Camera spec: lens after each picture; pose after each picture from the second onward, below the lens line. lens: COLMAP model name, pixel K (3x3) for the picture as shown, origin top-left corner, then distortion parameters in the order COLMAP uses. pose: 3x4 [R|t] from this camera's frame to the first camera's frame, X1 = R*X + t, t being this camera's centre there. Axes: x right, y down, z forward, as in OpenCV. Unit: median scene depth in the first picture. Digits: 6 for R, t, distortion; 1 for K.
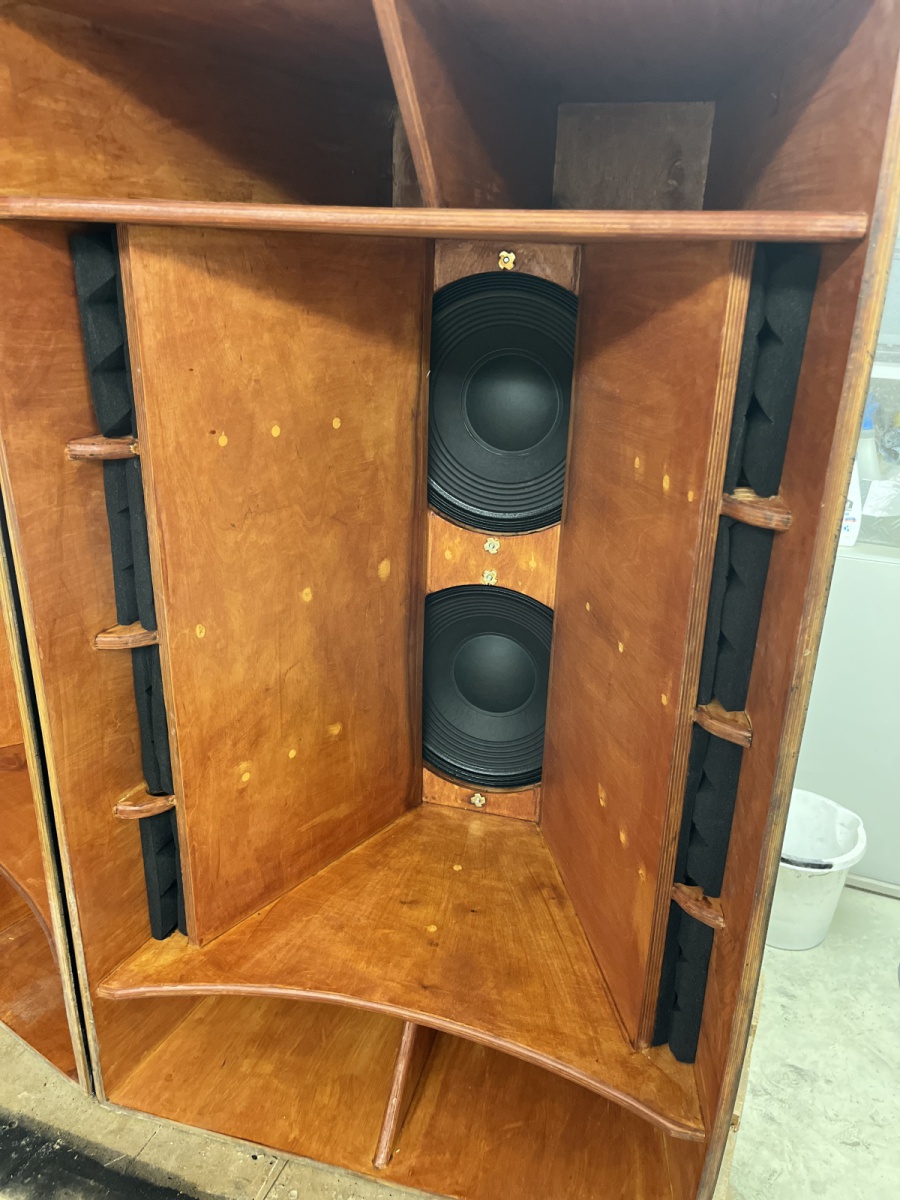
lens RADIAL K [[914.7, 0, 453.3], [0, 914.7, 609.5], [0, 0, 1]] dist [0.067580, -0.093922]
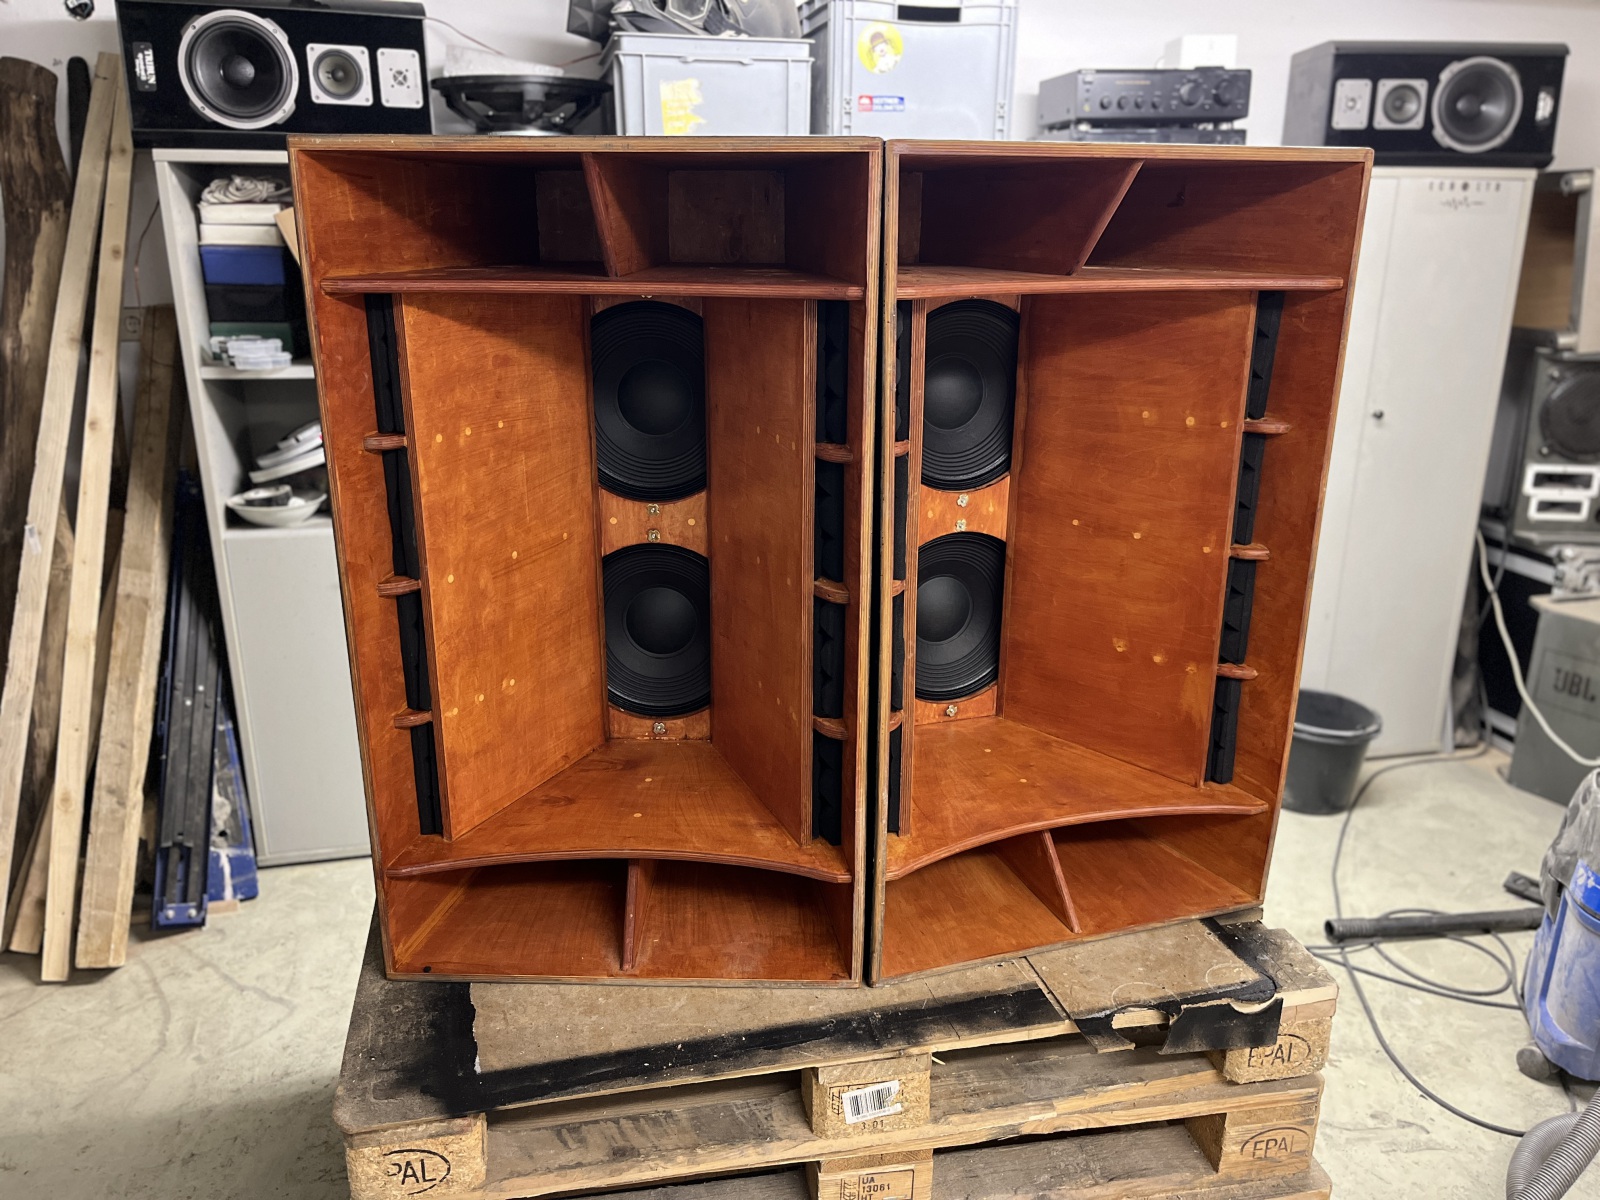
lens RADIAL K [[1219.7, 0, 806.4], [0, 1219.7, 612.0], [0, 0, 1]] dist [0.067580, -0.093922]
pose [[0.828477, -0.199265, 0.523373, -1.306784], [0.223390, 0.974573, 0.017435, 0.005914], [-0.513539, 0.102472, 0.851925, -0.431777]]
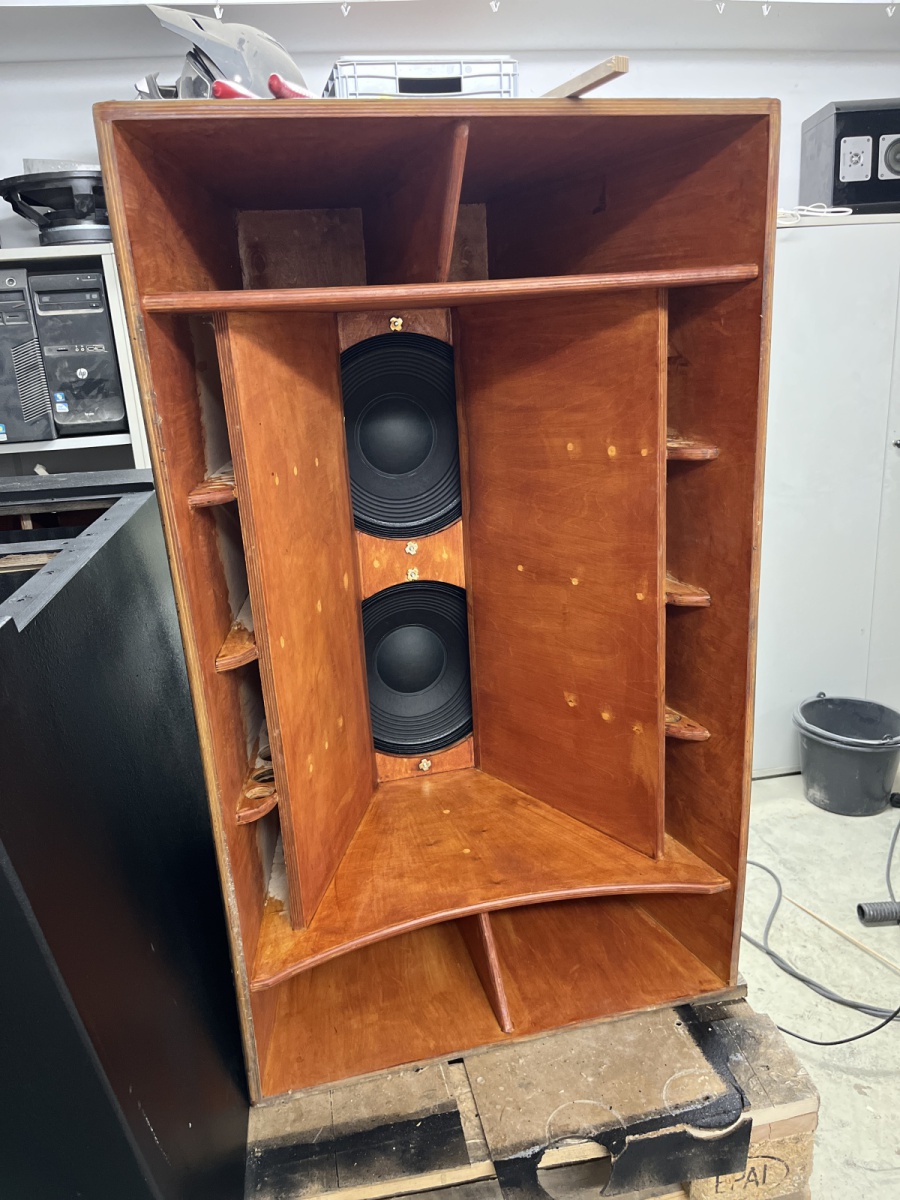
lens RADIAL K [[914.7, 0, 454.2], [0, 914.7, 603.1], [0, 0, 1]] dist [0.067580, -0.093922]
pose [[0.851934, -0.221898, 0.474310, -0.604340], [0.261729, 0.964961, -0.018664, 0.048881], [-0.453549, 0.140041, 0.880160, -0.128102]]
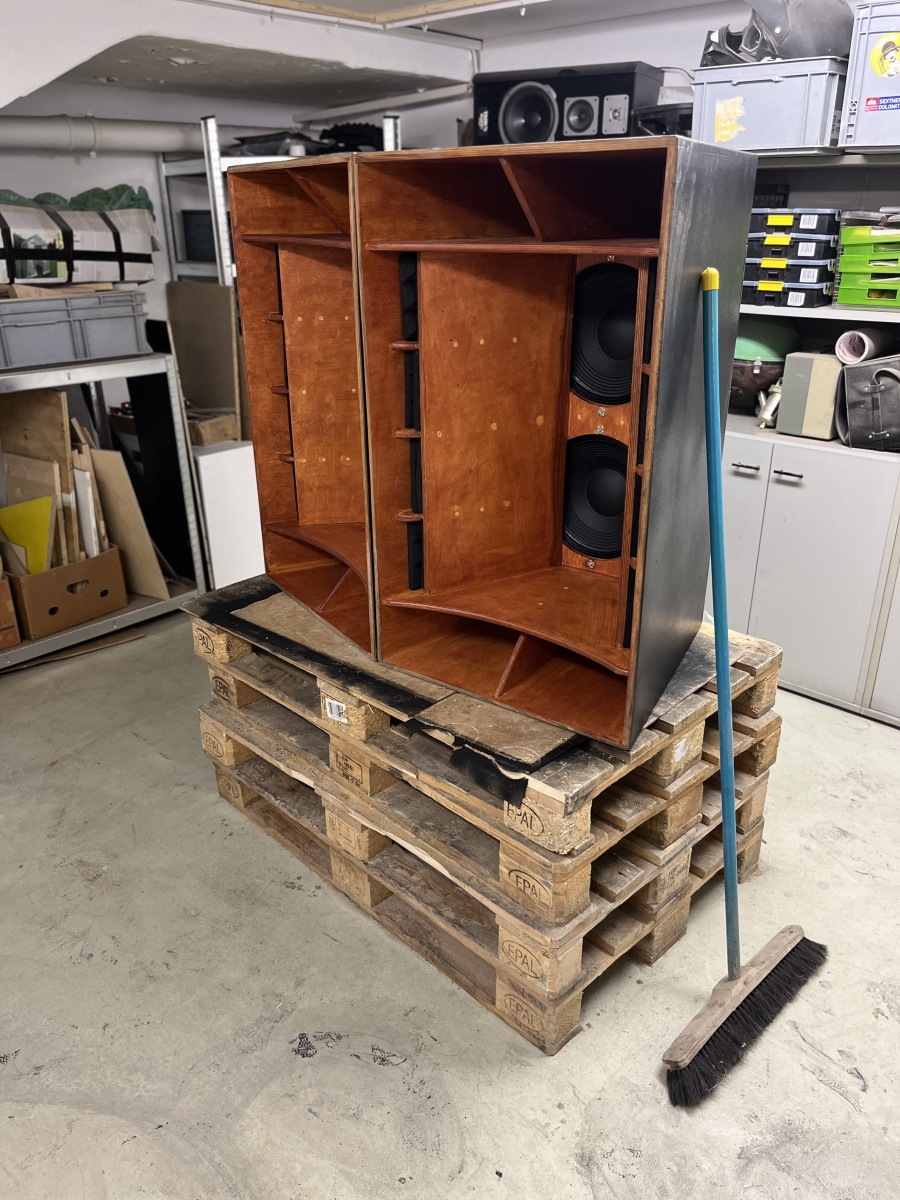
lens RADIAL K [[914.7, 0, 445.3], [0, 914.7, 606.9], [0, 0, 1]] dist [0.067580, -0.093922]
pose [[0.927593, 0.113856, -0.355821, 0.540986], [-0.103475, 0.993466, 0.048141, 0.313646], [0.358977, -0.007836, 0.933313, -0.997376]]
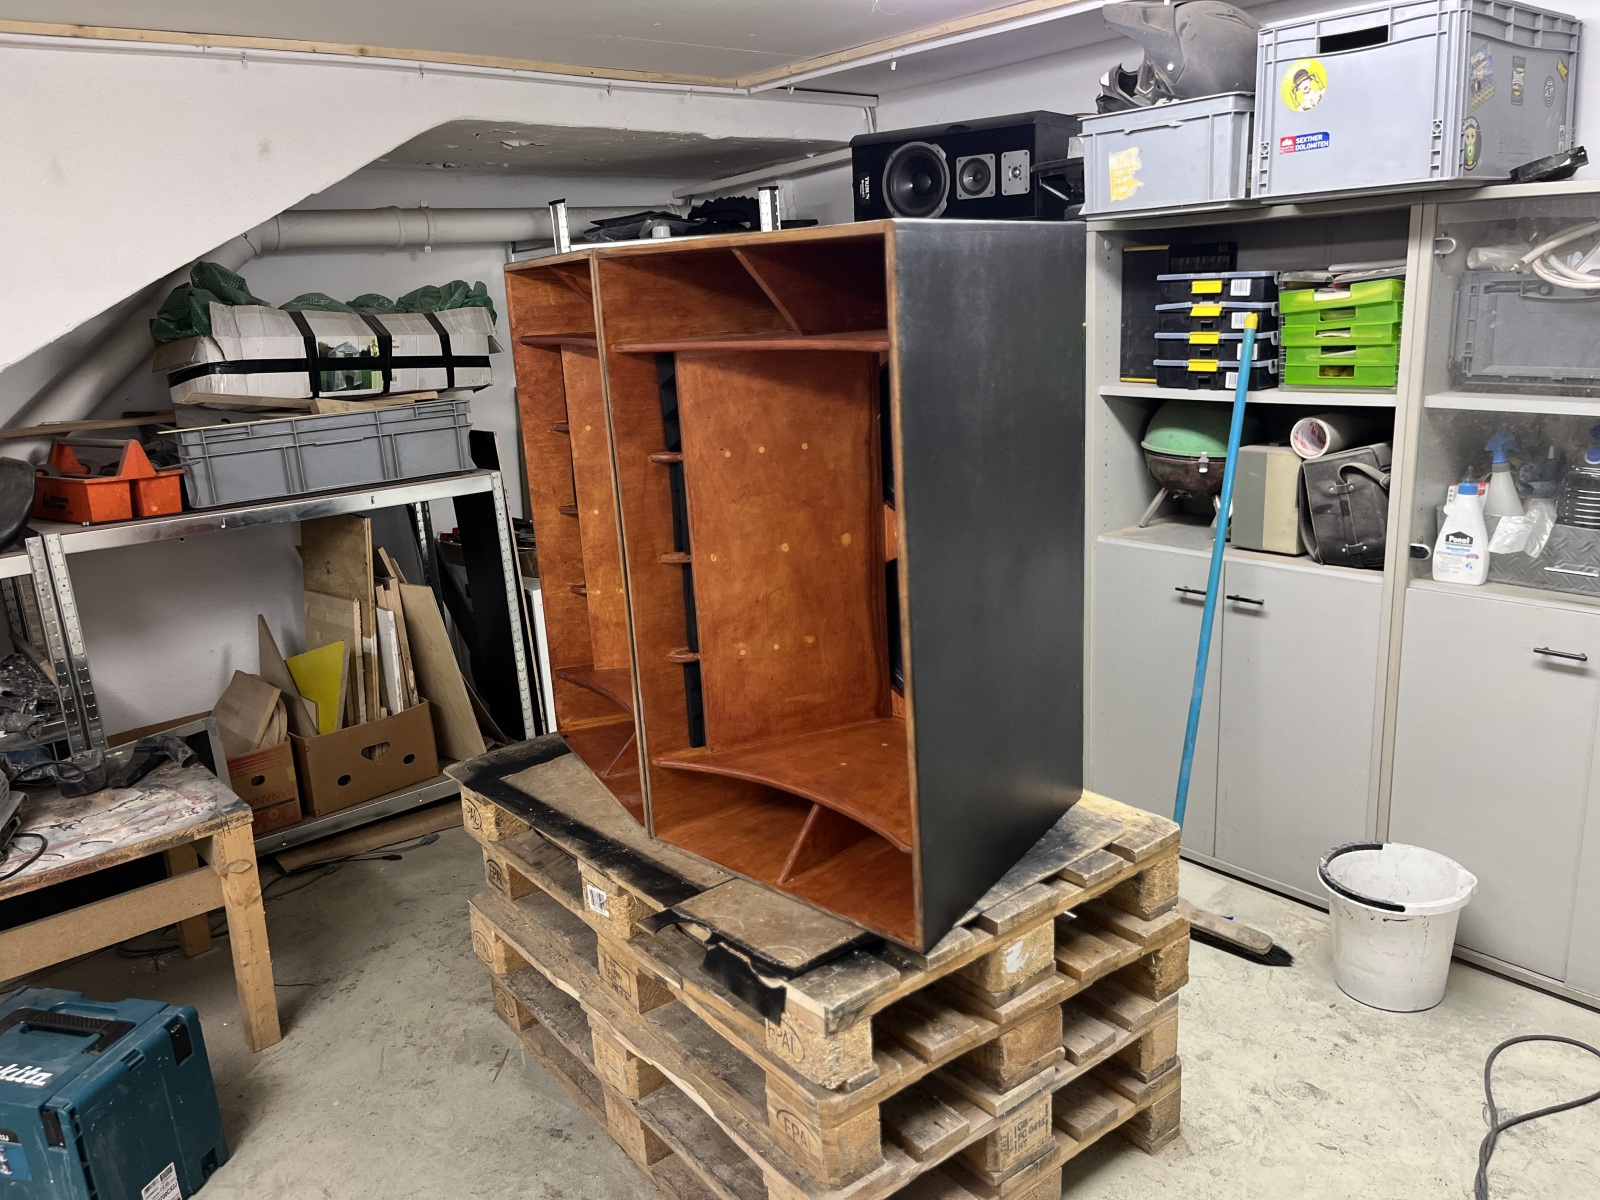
lens RADIAL K [[1219.7, 0, 804.3], [0, 1219.7, 606.1], [0, 0, 1]] dist [0.067580, -0.093922]
pose [[0.873722, 0.046997, -0.484150, 1.016407], [-0.099895, 0.991443, -0.084037, 0.291859], [0.476057, 0.121789, 0.870940, -0.968991]]
